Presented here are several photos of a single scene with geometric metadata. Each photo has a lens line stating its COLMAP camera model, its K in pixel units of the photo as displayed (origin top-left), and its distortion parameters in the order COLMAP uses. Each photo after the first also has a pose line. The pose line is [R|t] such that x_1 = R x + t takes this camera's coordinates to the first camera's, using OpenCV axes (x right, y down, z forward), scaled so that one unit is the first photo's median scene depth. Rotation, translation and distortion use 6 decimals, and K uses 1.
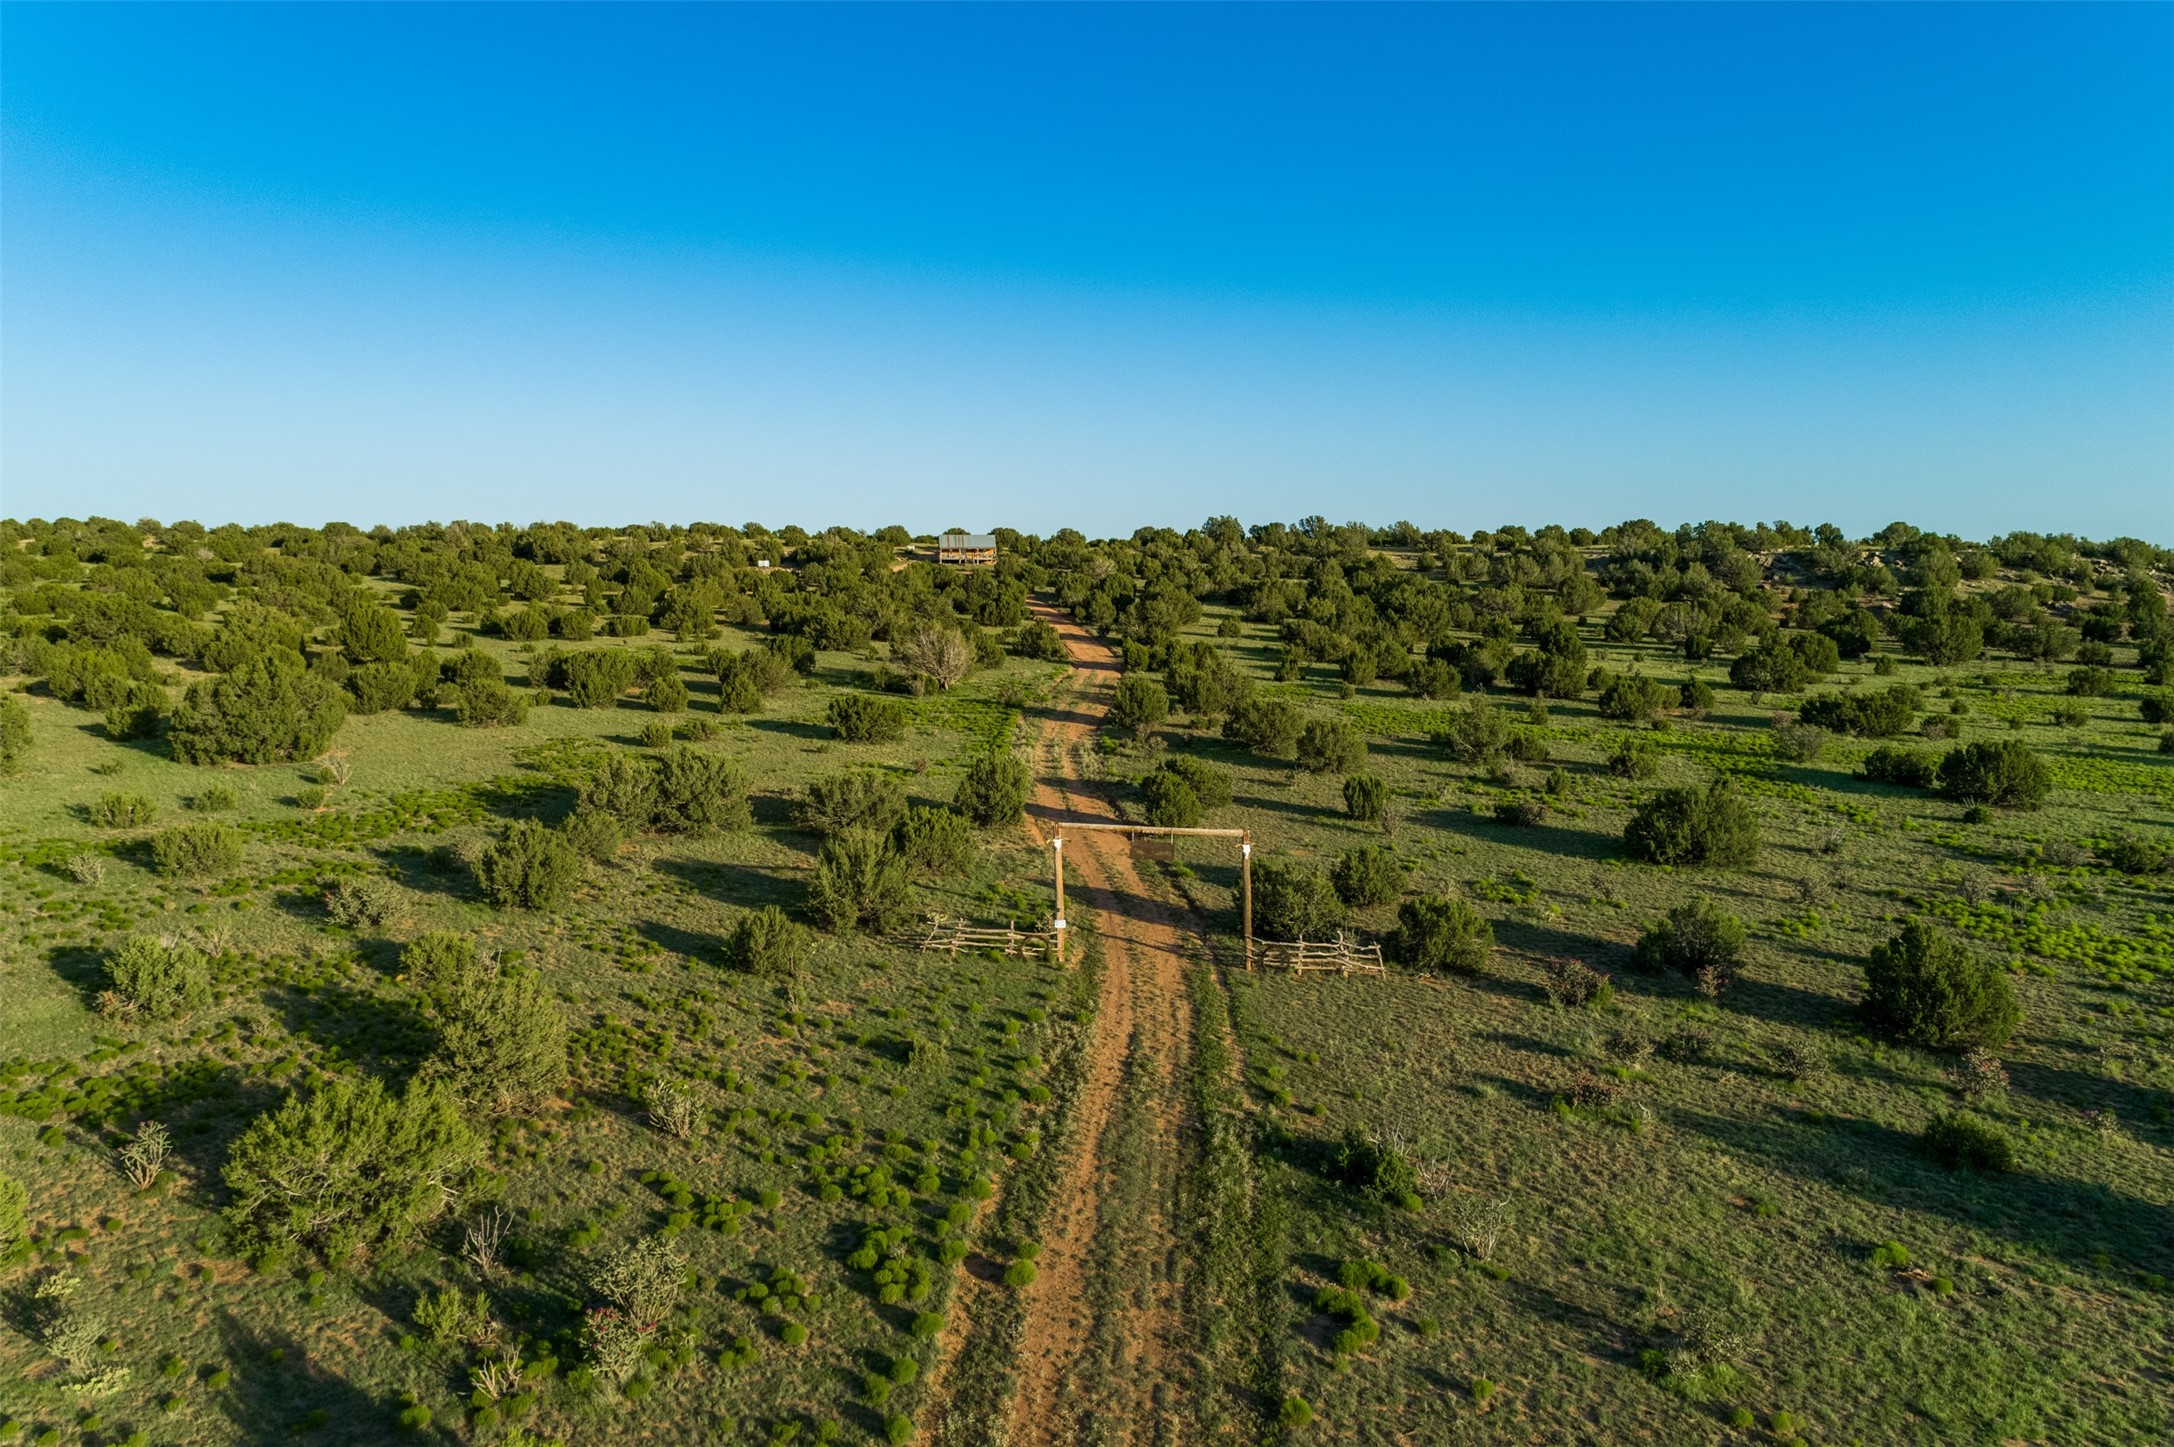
lens RADIAL K [[1450.8, 0, 1088.4], [0, 1450.8, 722.4], [0, 0, 1]] dist [0.025068, 0.005391]
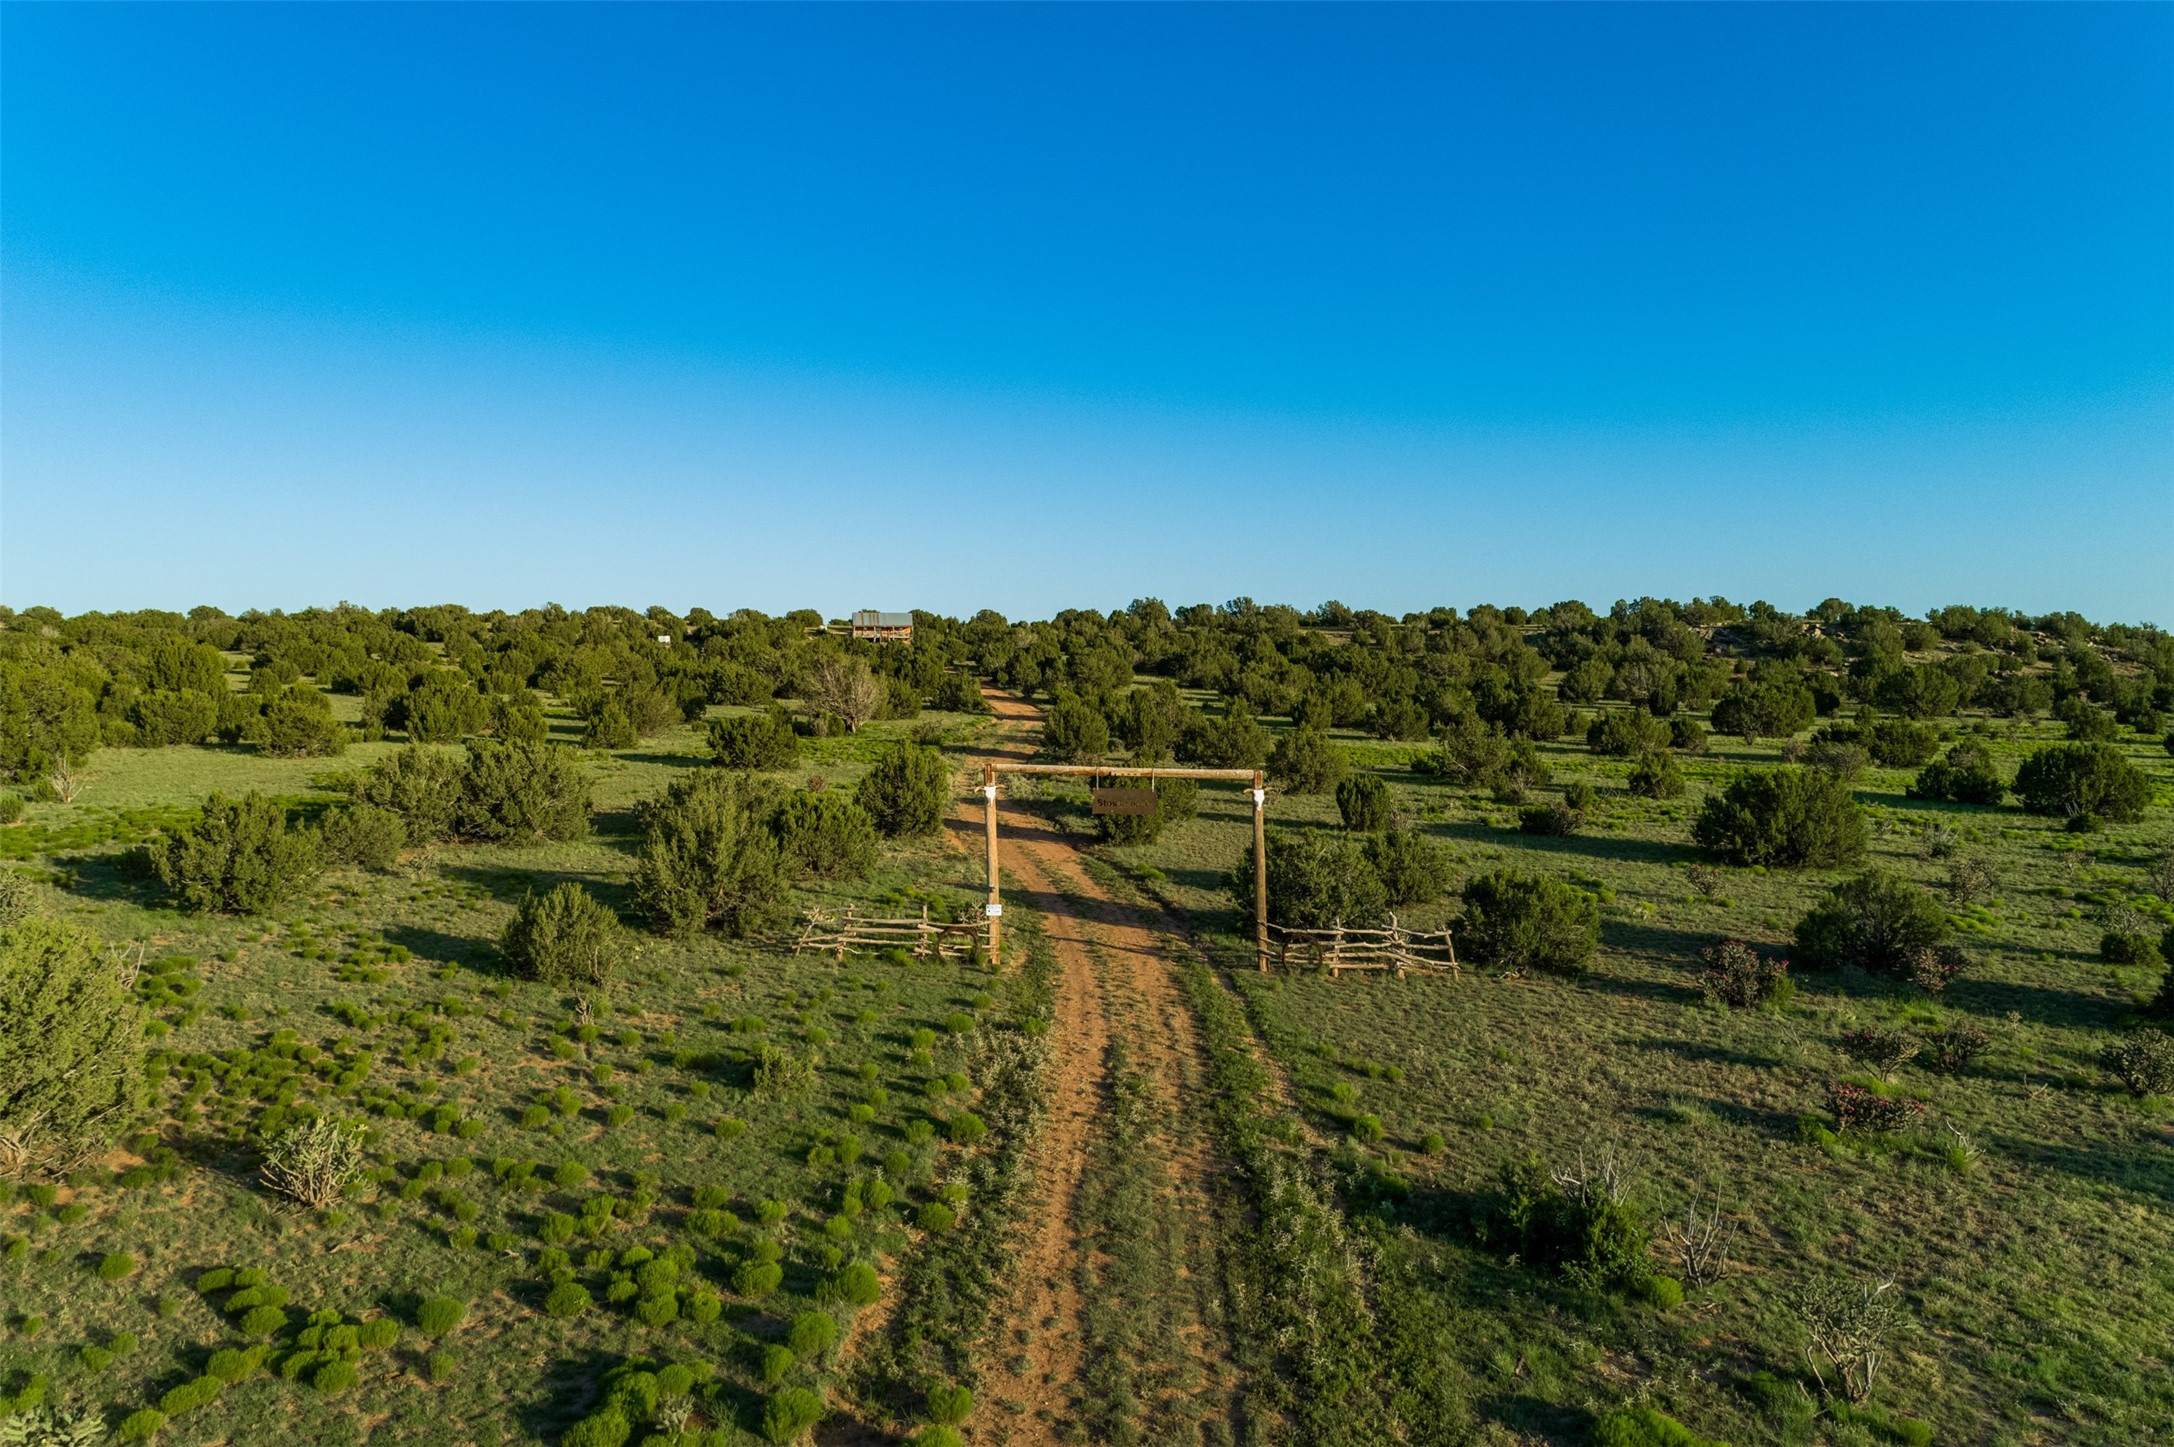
lens RADIAL K [[1452.3, 0, 1089.2], [0, 1452.3, 721.9], [0, 0, 1]] dist [0.025225, 0.006779]
pose [[0.998392, -0.001281, 0.056669, -0.012857], [0.005627, 0.997045, -0.076612, 0.100782], [-0.056403, 0.076808, 0.995449, 0.287844]]
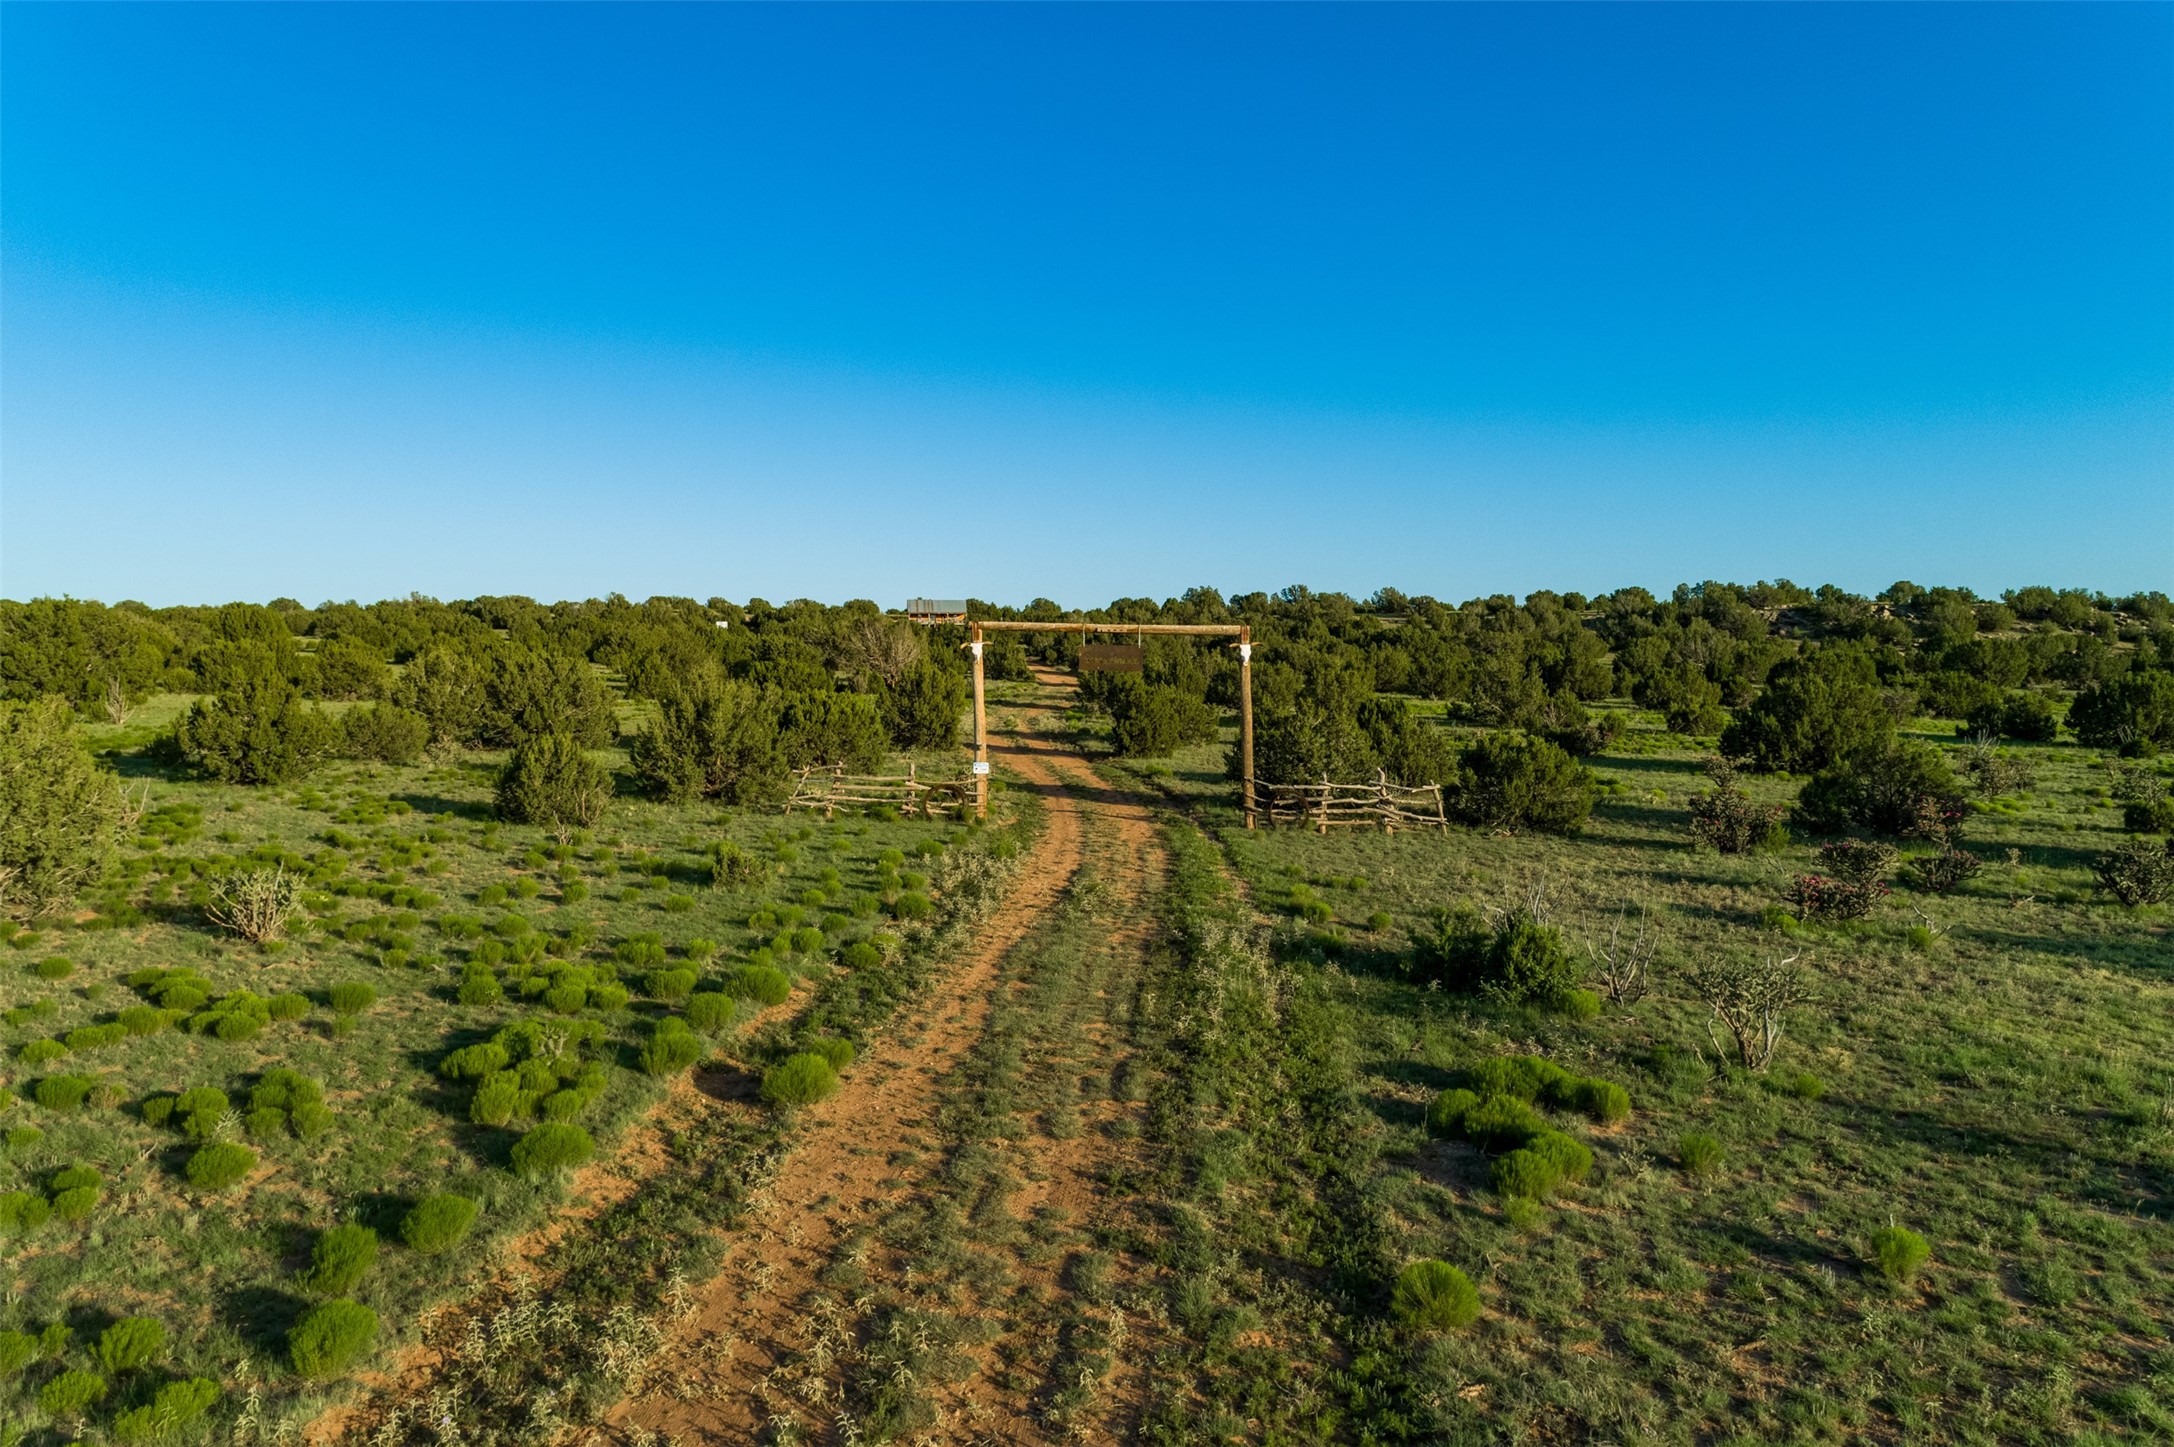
lens RADIAL K [[1450.8, 0, 1088.4], [0, 1450.8, 722.4], [0, 0, 1]] dist [0.025068, 0.005391]
pose [[0.999907, 0.000562, 0.013590, 0.022668], [0.000513, 0.996877, -0.078968, 0.169765], [-0.013592, 0.078968, 0.996784, 0.294165]]
